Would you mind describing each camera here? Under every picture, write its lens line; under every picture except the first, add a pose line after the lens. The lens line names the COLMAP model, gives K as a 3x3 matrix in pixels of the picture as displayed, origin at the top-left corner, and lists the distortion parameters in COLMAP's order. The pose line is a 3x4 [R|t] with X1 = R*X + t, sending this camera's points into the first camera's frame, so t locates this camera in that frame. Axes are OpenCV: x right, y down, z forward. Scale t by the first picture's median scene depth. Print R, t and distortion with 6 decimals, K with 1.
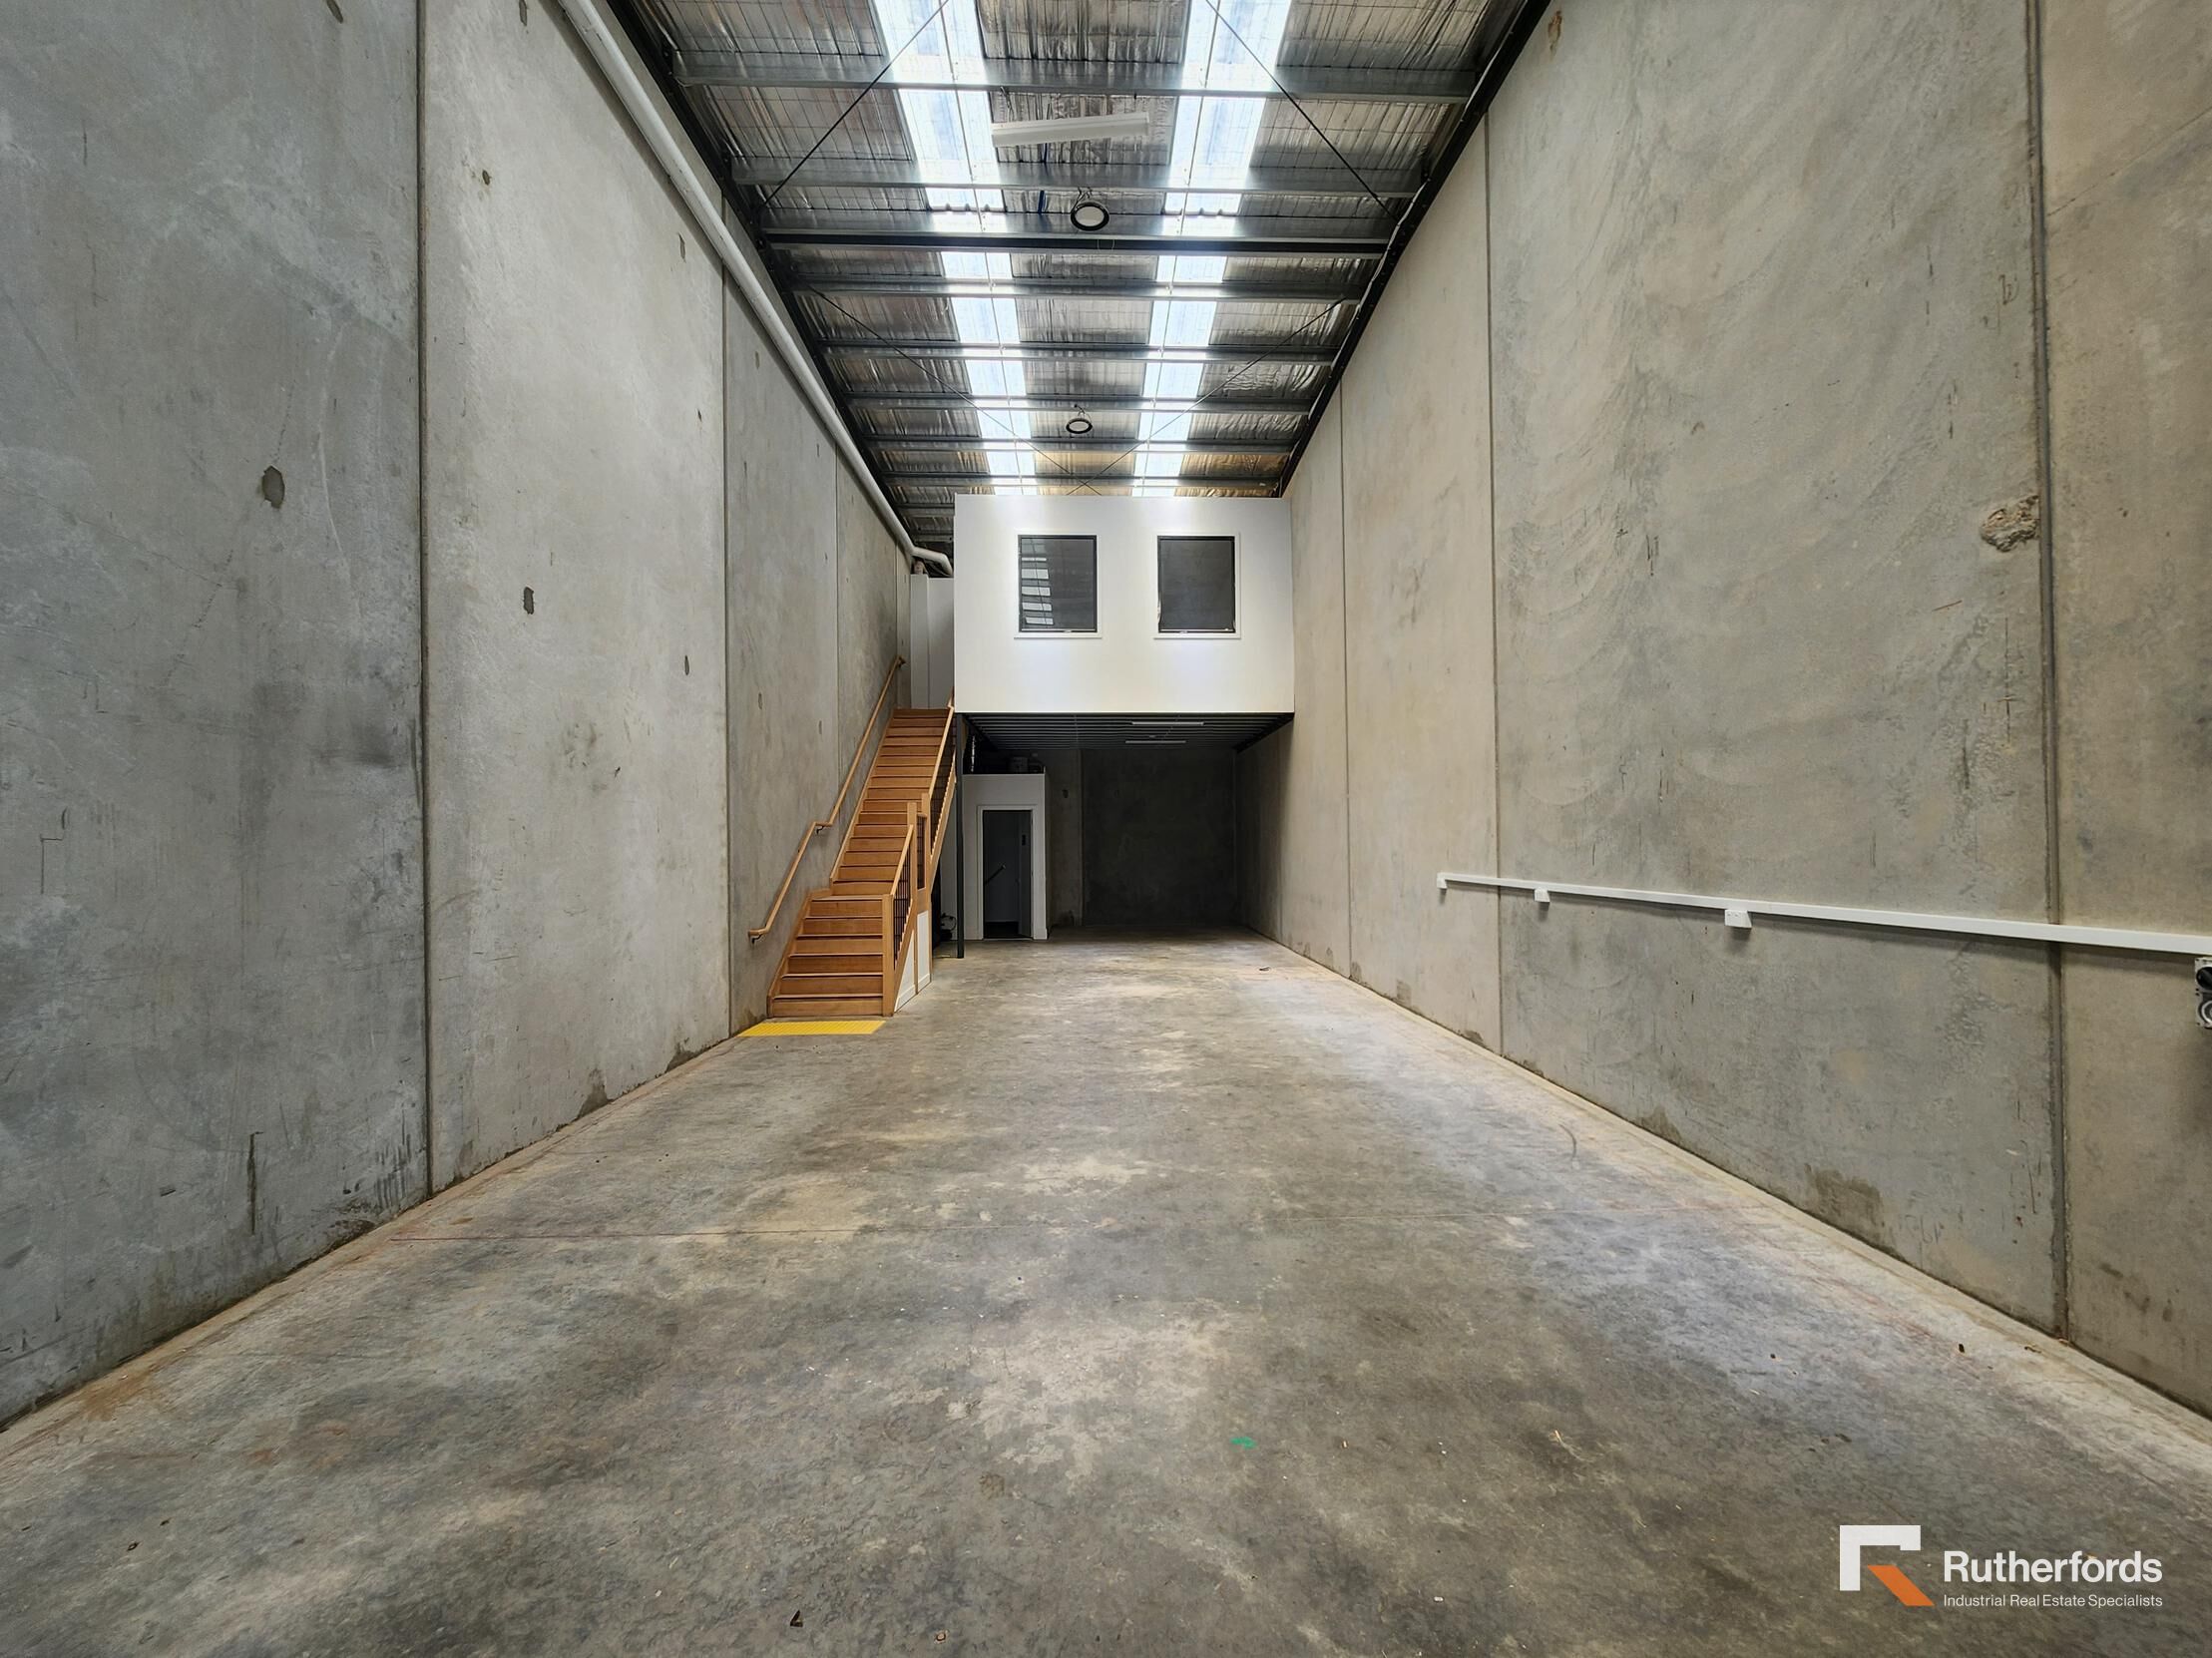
lens RADIAL K [[900.0, 0, 1115.5], [0, 900.0, 837.8], [0, 0, 1]] dist [-0.001672, 0.000356]
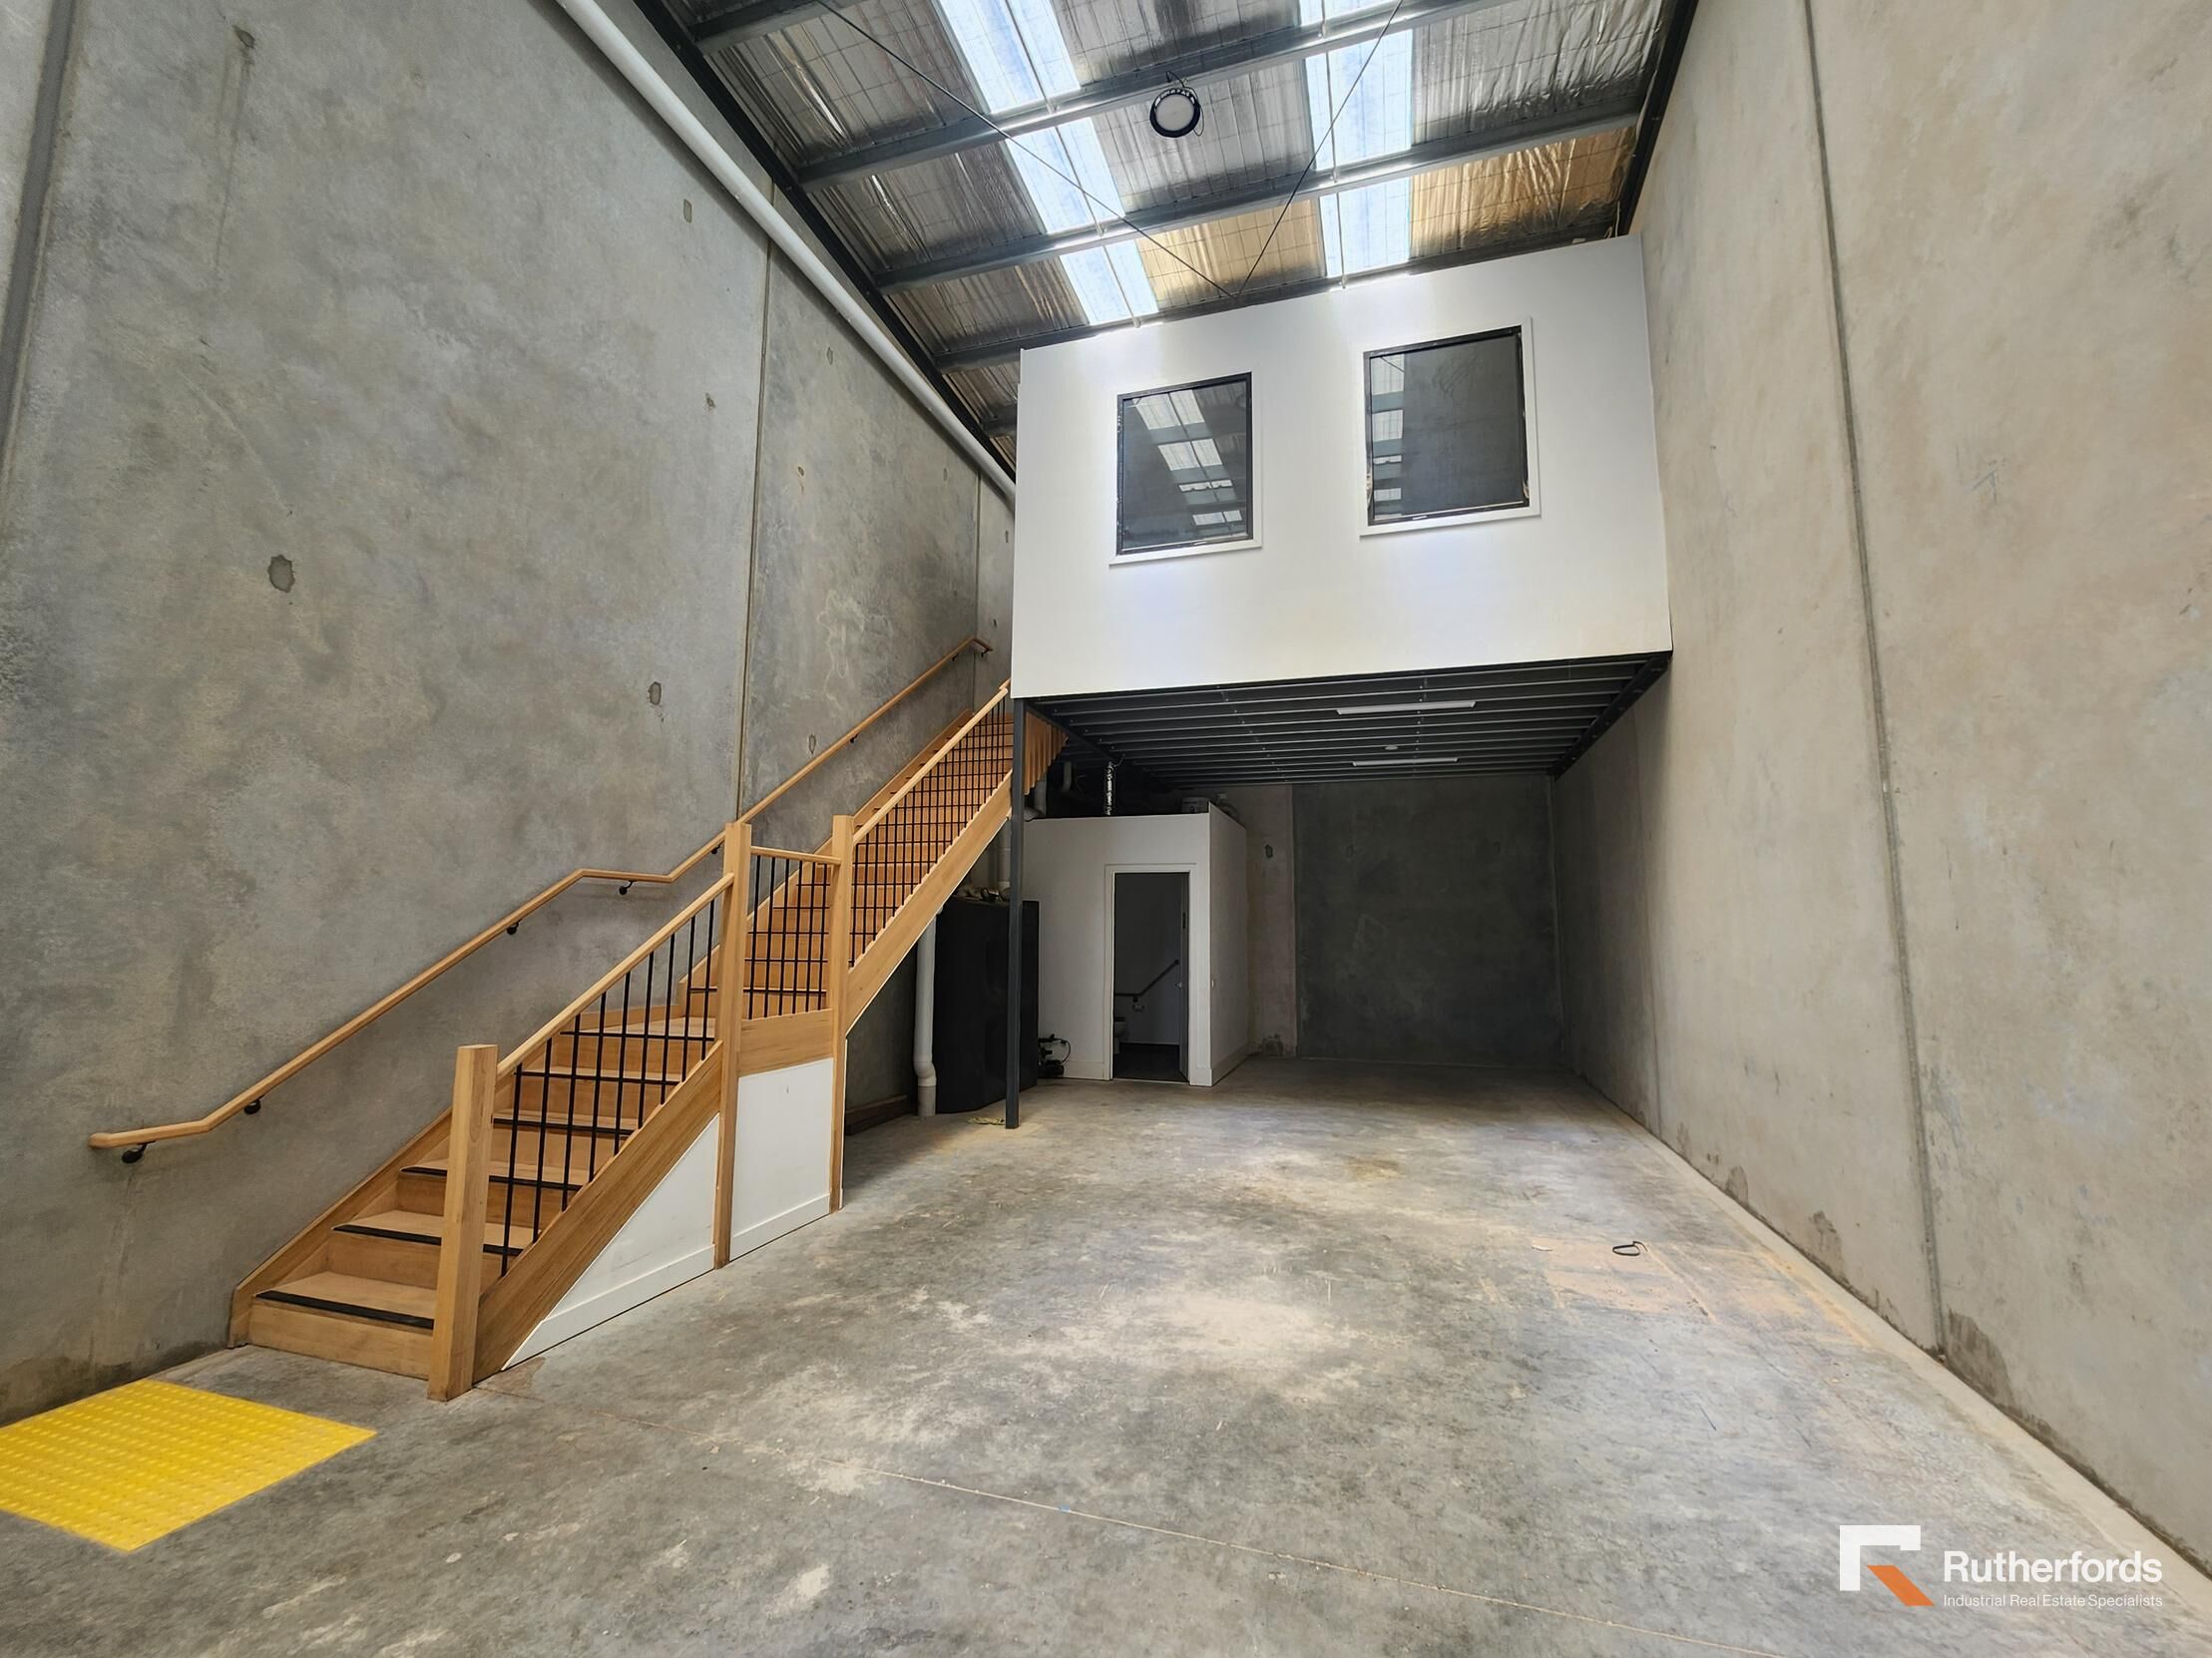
lens RADIAL K [[900.0, 0, 1115.5], [0, 900.0, 837.8], [0, 0, 1]] dist [-0.001672, 0.000356]
pose [[0.944058, -0.022027, -0.329044, 0.075472], [-0.010883, 0.995142, -0.097842, 0.007900], [0.329601, 0.095950, 0.939232, 0.466036]]
